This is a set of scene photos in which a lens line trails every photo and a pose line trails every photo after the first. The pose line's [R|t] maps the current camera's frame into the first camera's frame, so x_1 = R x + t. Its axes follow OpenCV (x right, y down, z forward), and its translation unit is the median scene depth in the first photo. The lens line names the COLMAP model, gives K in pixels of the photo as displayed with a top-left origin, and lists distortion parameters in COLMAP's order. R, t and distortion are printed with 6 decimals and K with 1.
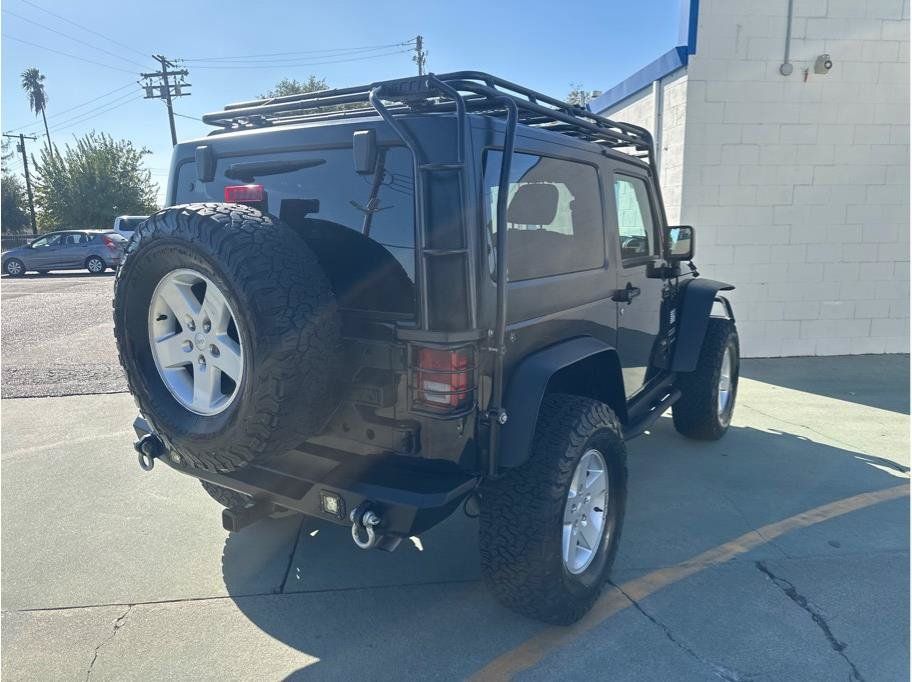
lens RADIAL K [[645.4, 0, 456.5], [0, 645.4, 329.3], [0, 0, 1]] dist [0.021480, -0.035066]
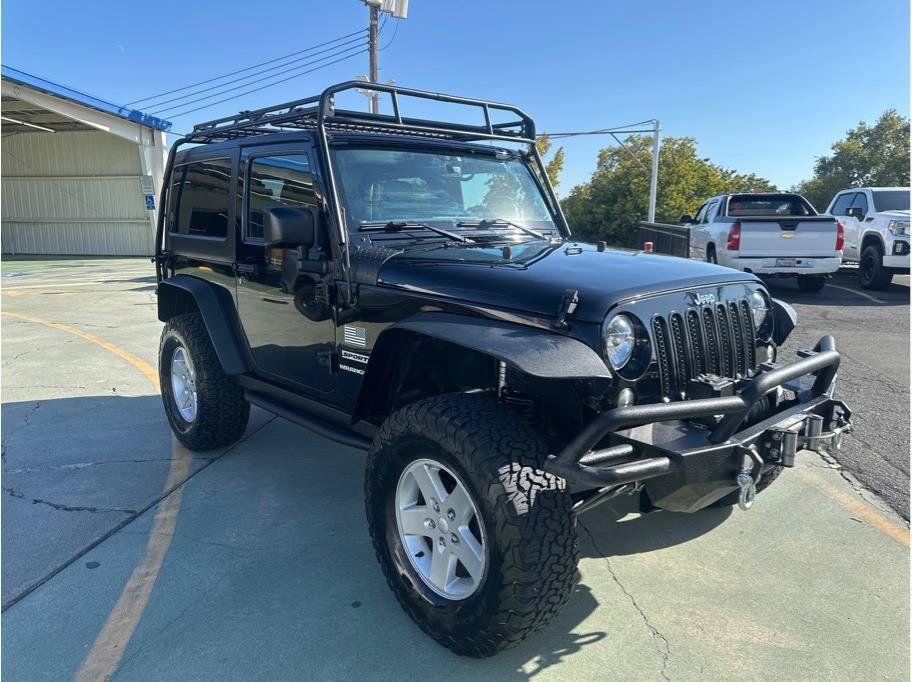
lens RADIAL K [[635.4, 0, 454.6], [0, 635.4, 335.2], [0, 0, 1]] dist [0.069376, -0.099779]
pose [[-0.263322, 0.187773, -0.946257, 1.044176], [-0.157841, 0.959270, 0.234279, -0.217426], [0.951708, 0.211049, -0.222959, 1.362607]]
